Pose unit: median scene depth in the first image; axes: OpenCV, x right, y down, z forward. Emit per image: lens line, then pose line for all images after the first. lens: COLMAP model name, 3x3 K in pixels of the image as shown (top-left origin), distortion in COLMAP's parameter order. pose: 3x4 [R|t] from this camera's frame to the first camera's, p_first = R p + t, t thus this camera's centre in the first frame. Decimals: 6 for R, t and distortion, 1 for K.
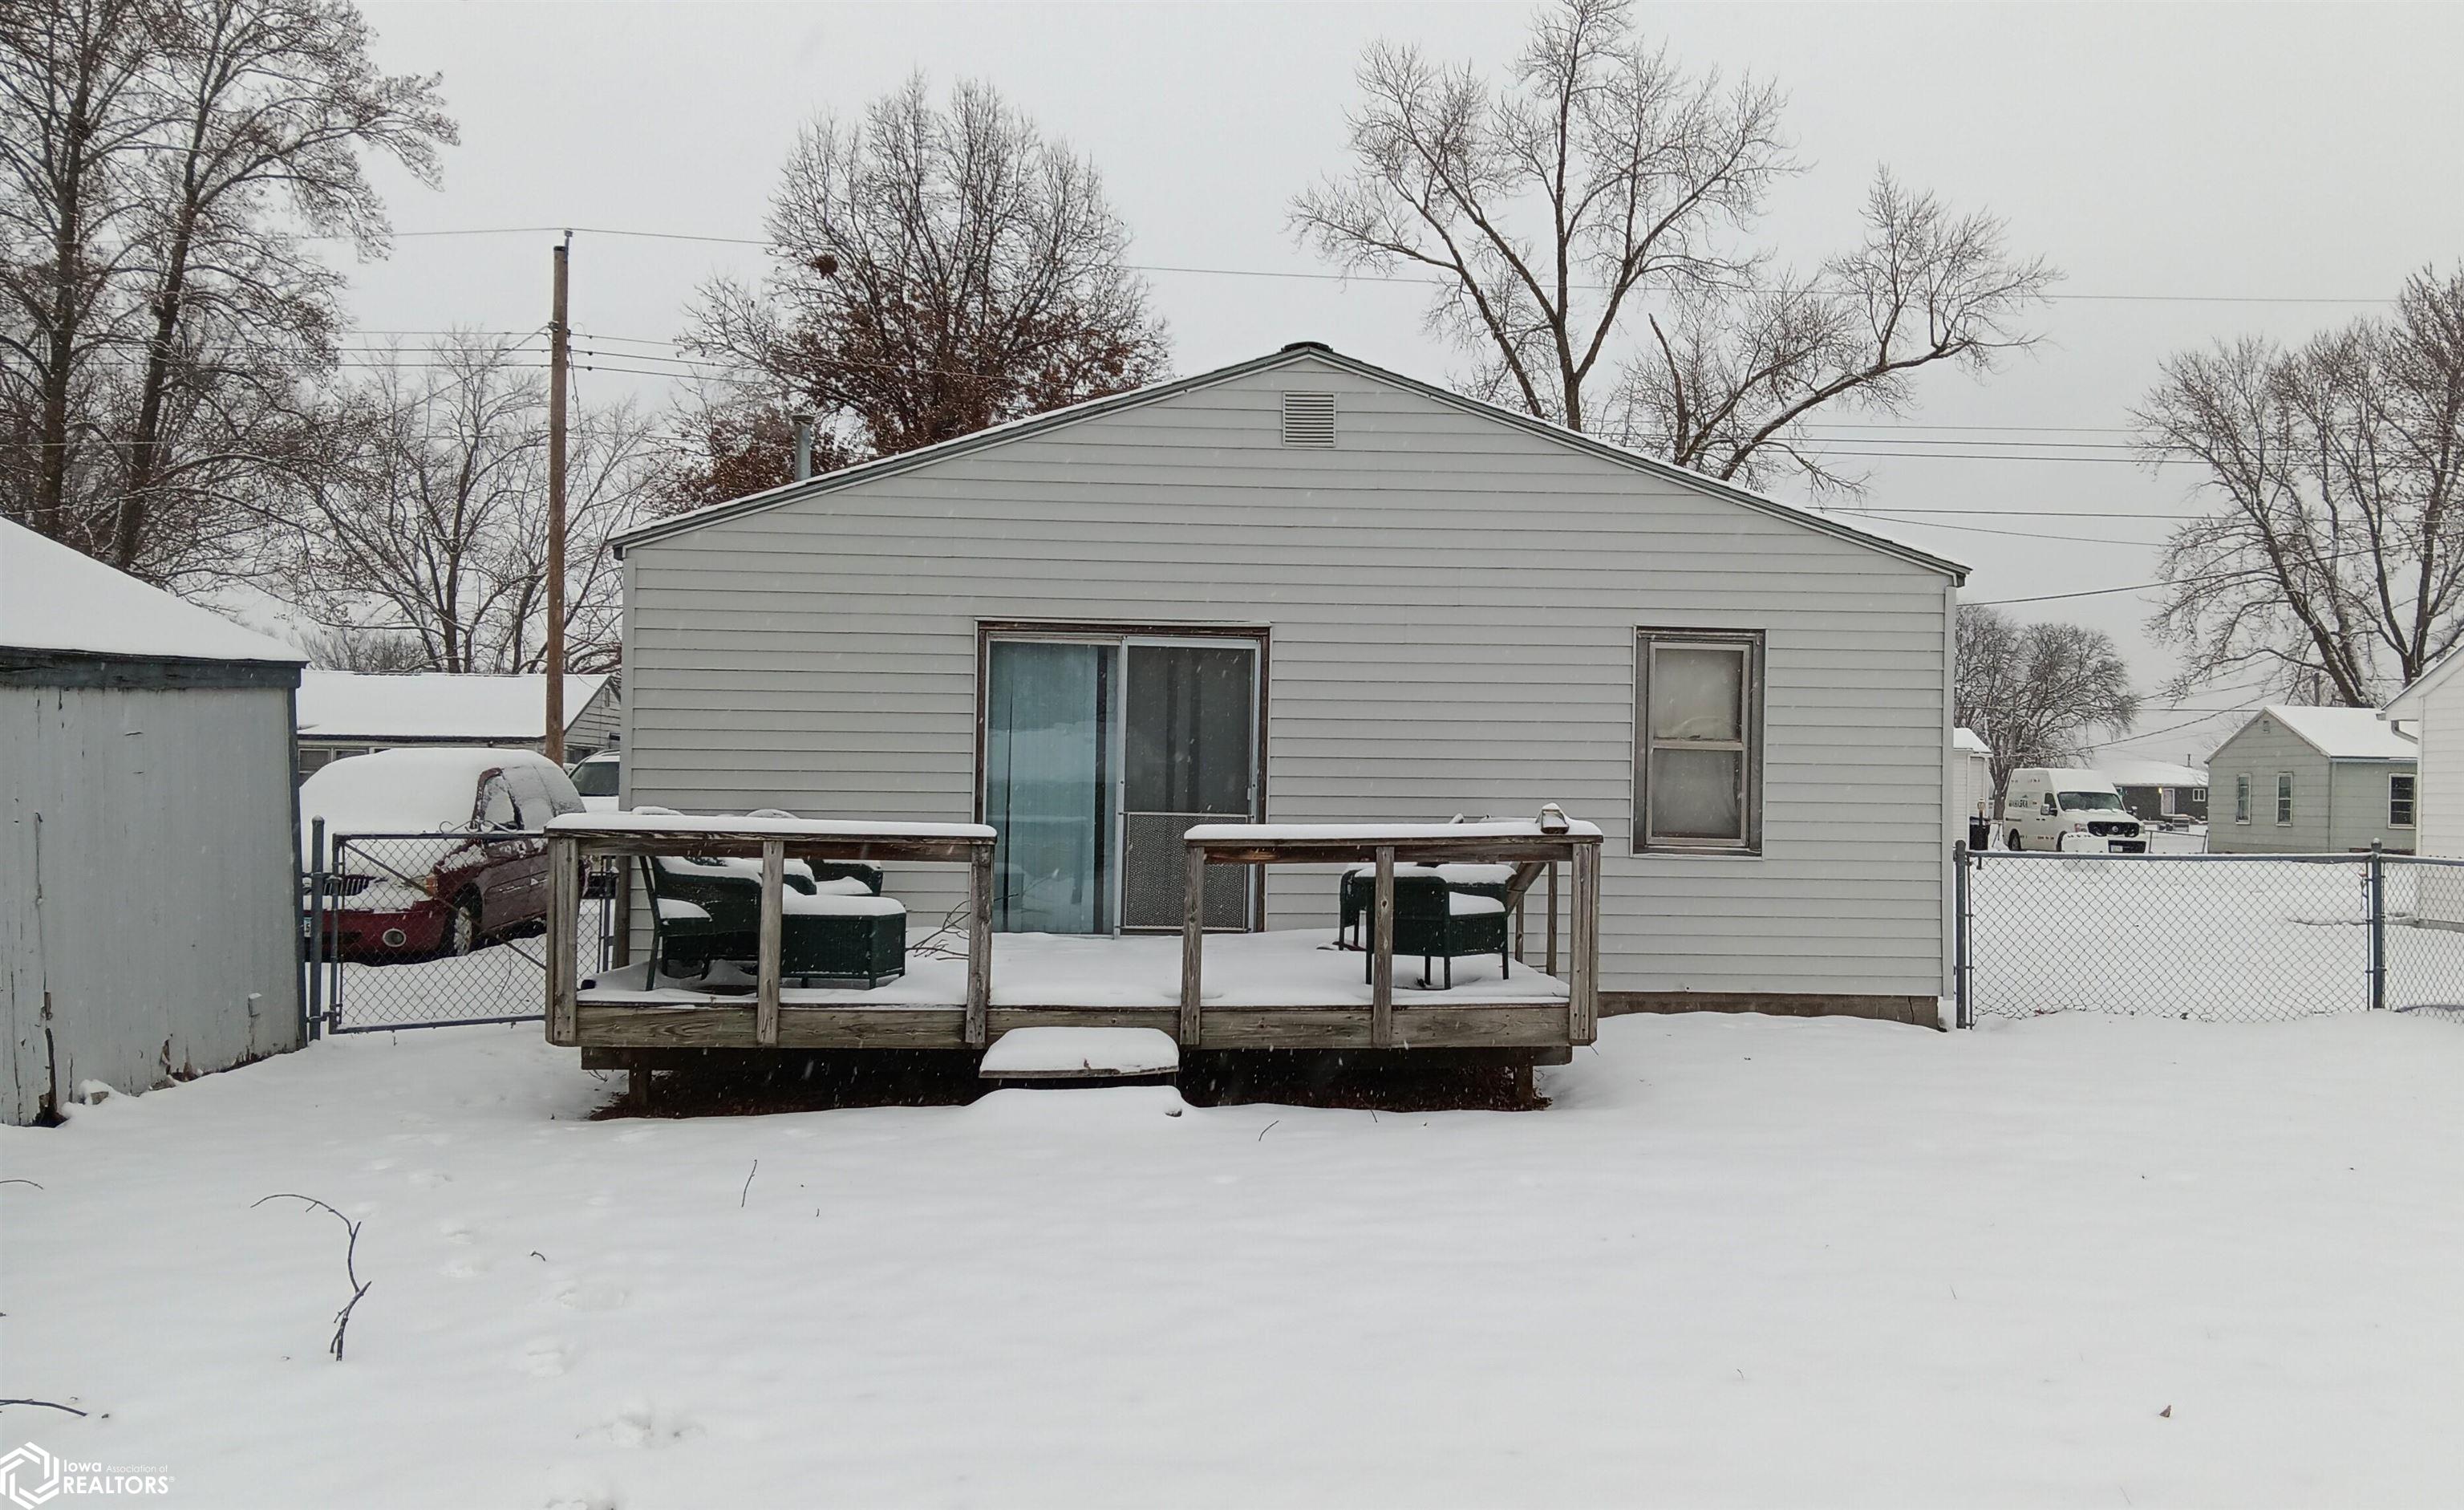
lens RADIAL K [[2018.2, 0, 1463.0], [0, 2018.2, 757.4], [0, 0, 1]] dist [0.089684, -0.147980]
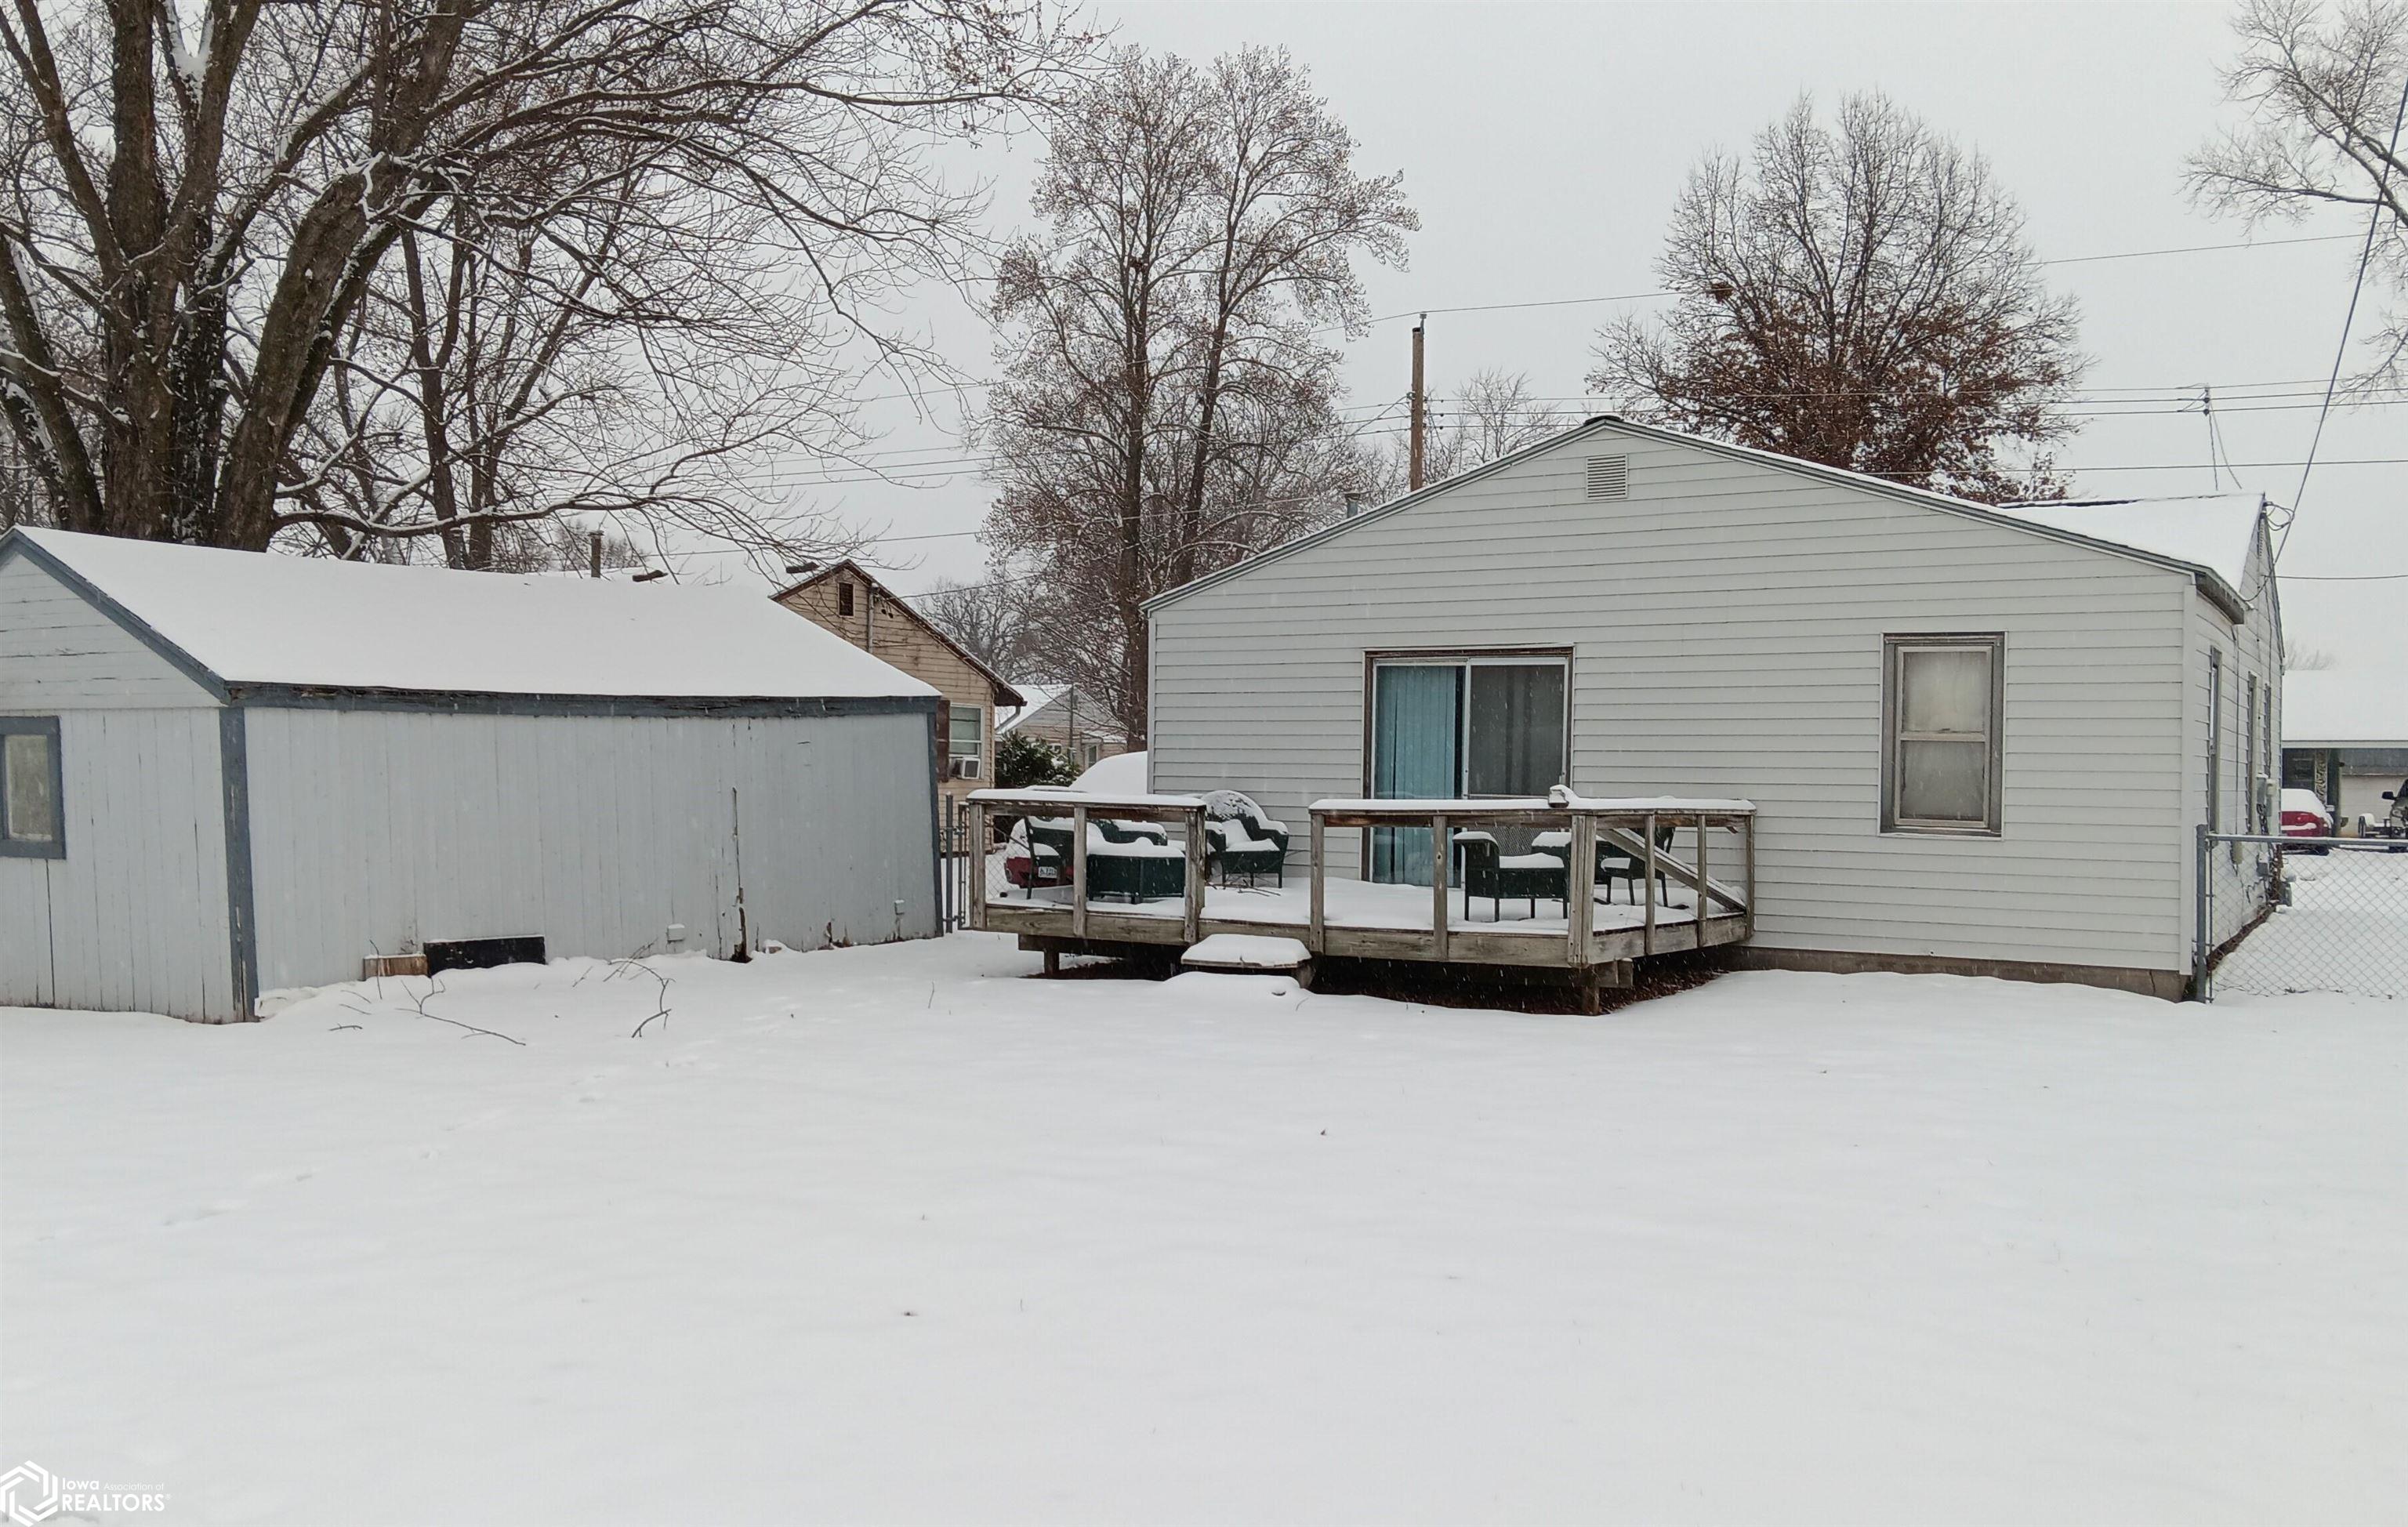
lens RADIAL K [[1938.7, 0, 1204.4], [0, 1938.7, 816.9], [0, 0, 1]] dist [-0.004705, -0.004703]
pose [[0.838779, 0.010949, -0.544362, 0.368787], [0.007130, 0.999491, 0.031090, 0.001793], [0.544425, -0.029959, 0.838274, -0.133376]]
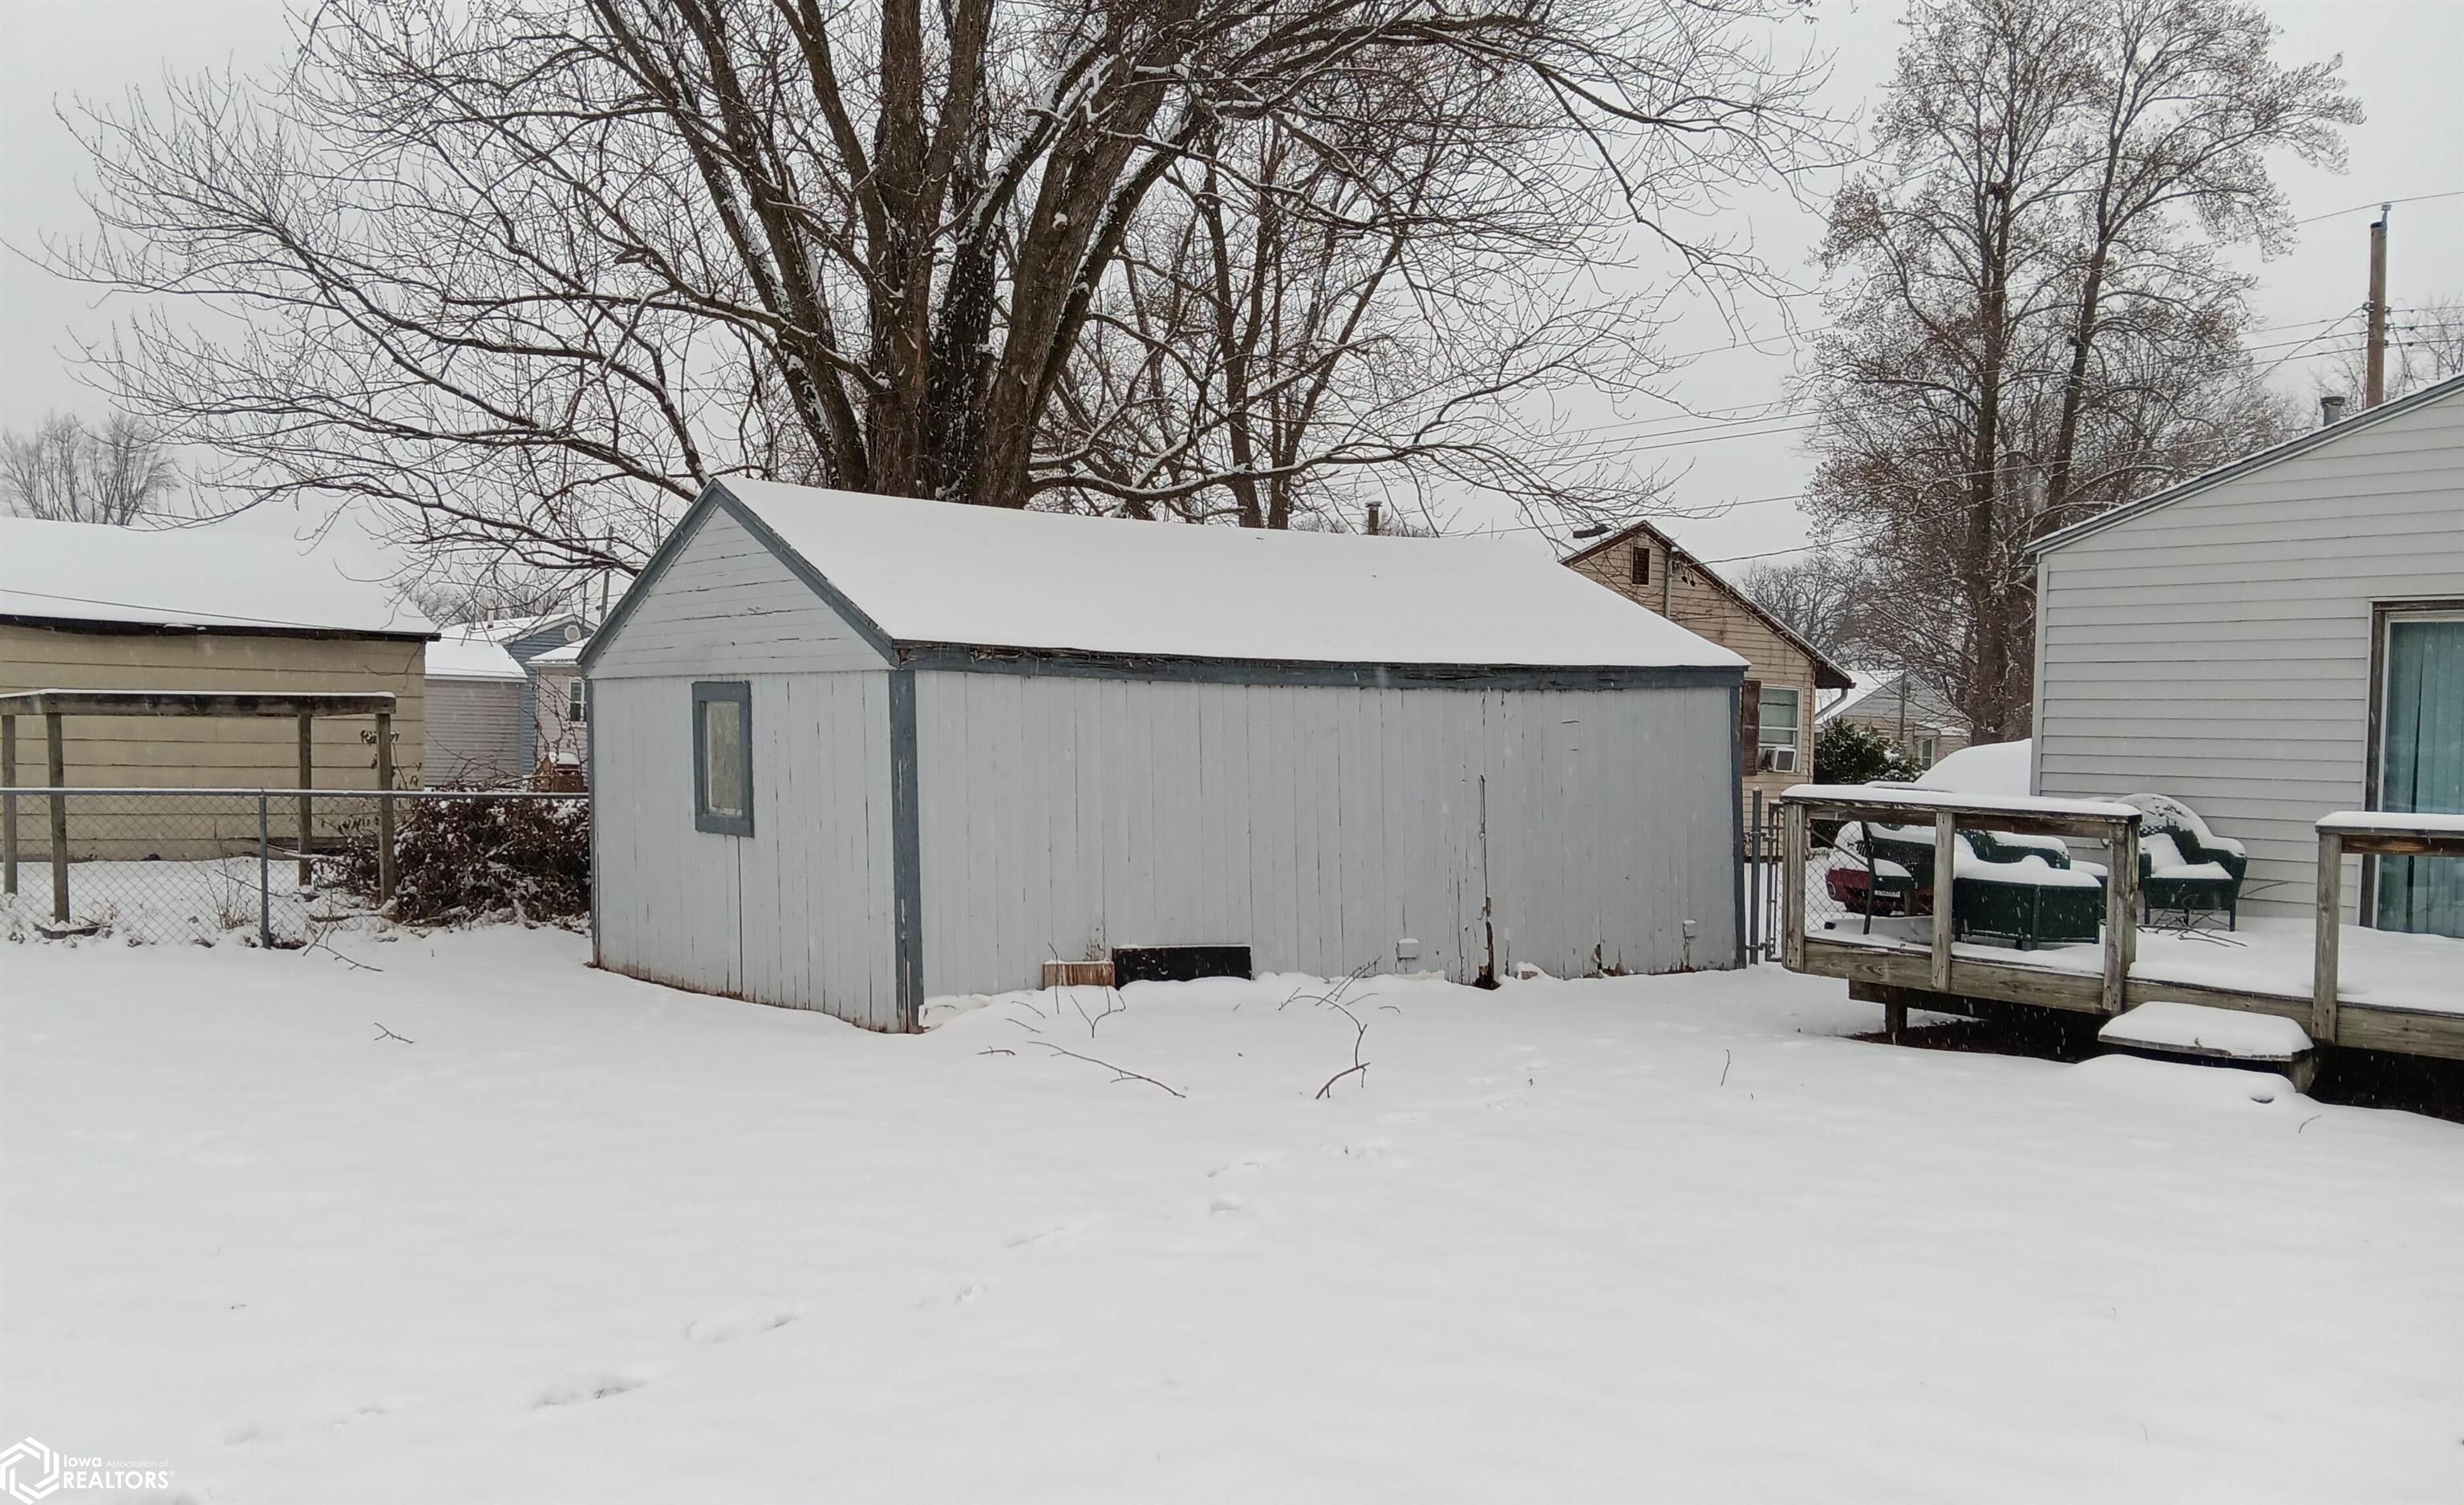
lens RADIAL K [[2002.2, 0, 1134.2], [0, 2002.2, 768.6], [0, 0, 1]] dist [0.081780, -0.149939]
pose [[0.534393, 0.014854, -0.845105, 0.251718], [-0.009115, 0.999889, 0.011811, 0.004663], [0.845187, 0.001391, 0.534469, 0.003814]]
